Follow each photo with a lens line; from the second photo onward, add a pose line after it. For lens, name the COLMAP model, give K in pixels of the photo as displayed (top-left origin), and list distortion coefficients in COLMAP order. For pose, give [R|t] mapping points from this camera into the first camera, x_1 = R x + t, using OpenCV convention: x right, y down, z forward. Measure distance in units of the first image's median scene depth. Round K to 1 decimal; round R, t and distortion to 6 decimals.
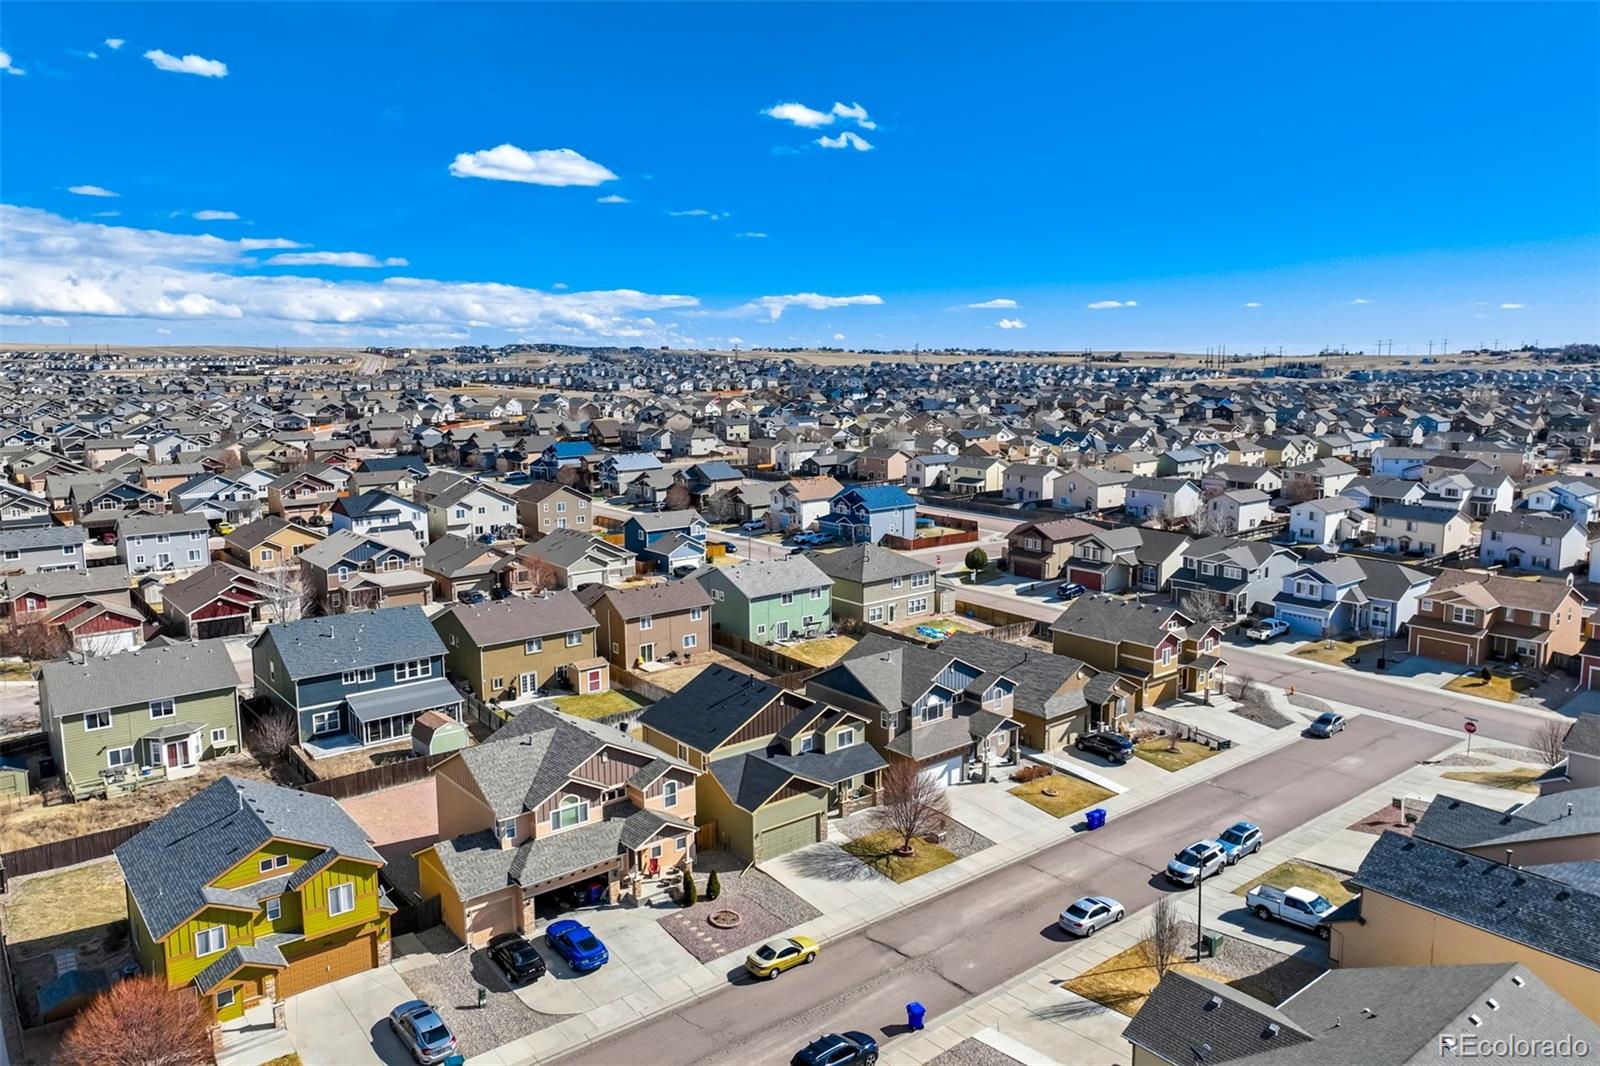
lens RADIAL K [[1119.1, 0, 800.0], [0, 1119.1, 533.0], [0, 0, 1]] dist [0.006420, 0.002809]
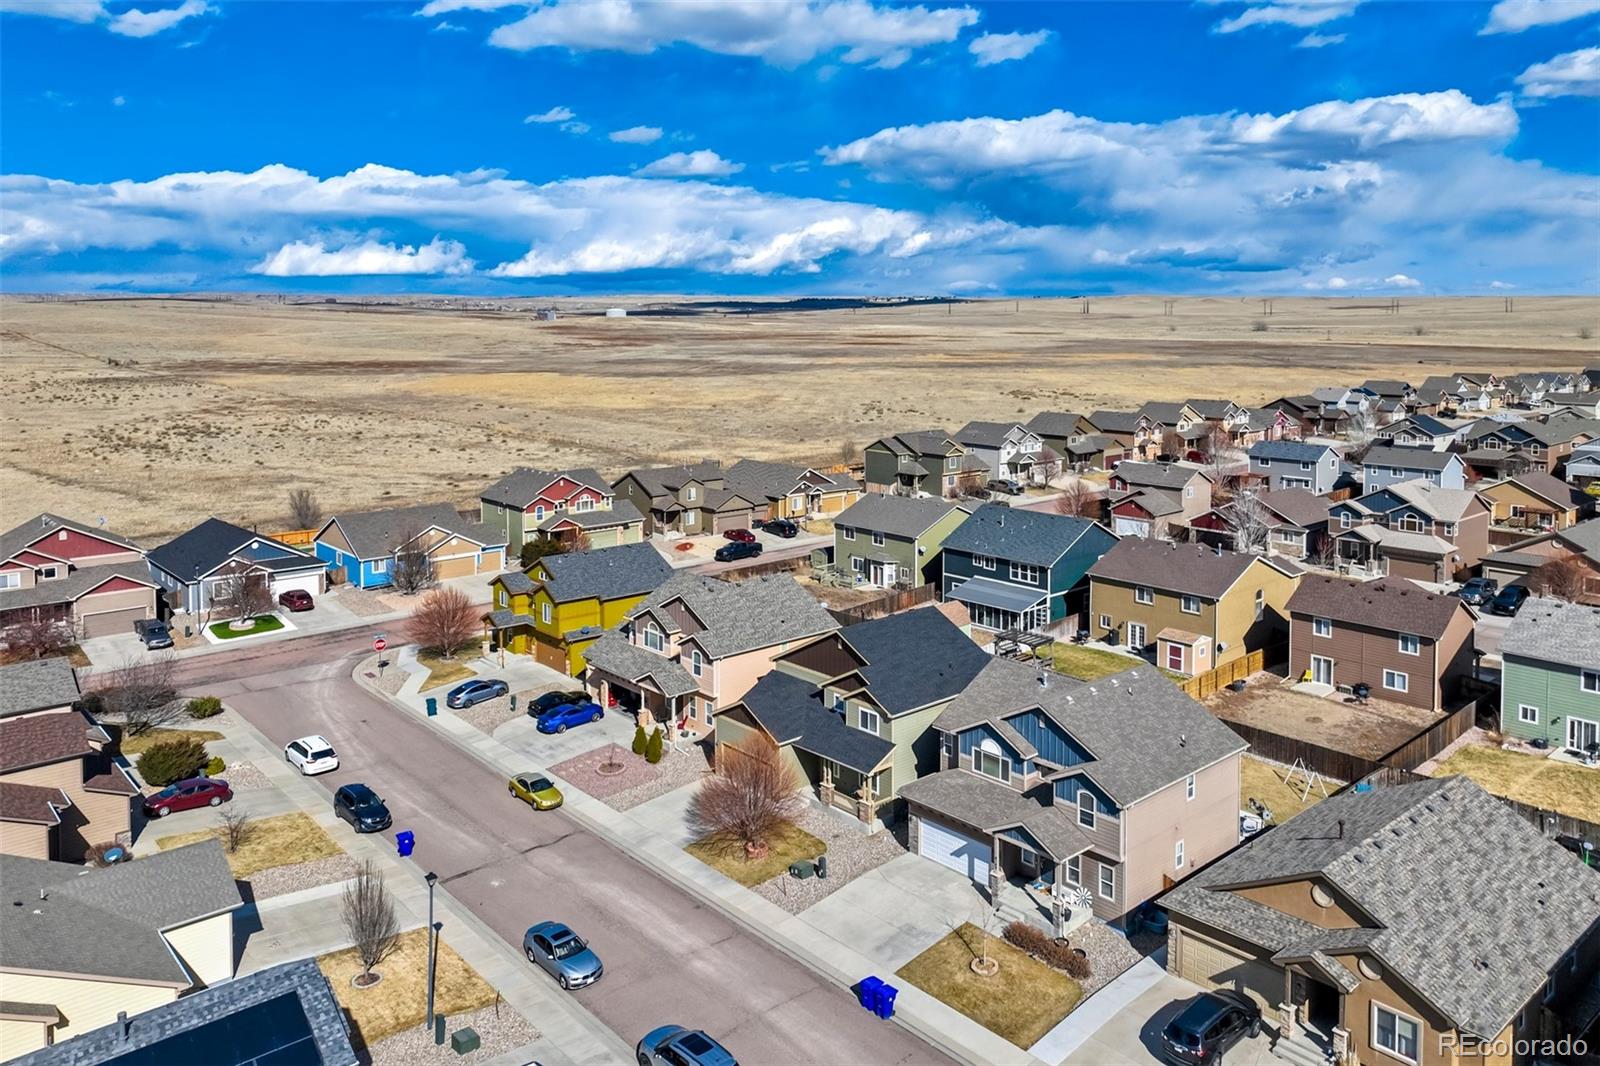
lens RADIAL K [[1119.1, 0, 800.0], [0, 1119.1, 533.0], [0, 0, 1]] dist [0.006420, 0.002809]
pose [[0.059431, 0.194175, -0.979165, 0.590586], [-0.158604, 0.970275, 0.182786, -0.063152], [0.985552, 0.144437, 0.088462, 0.646261]]
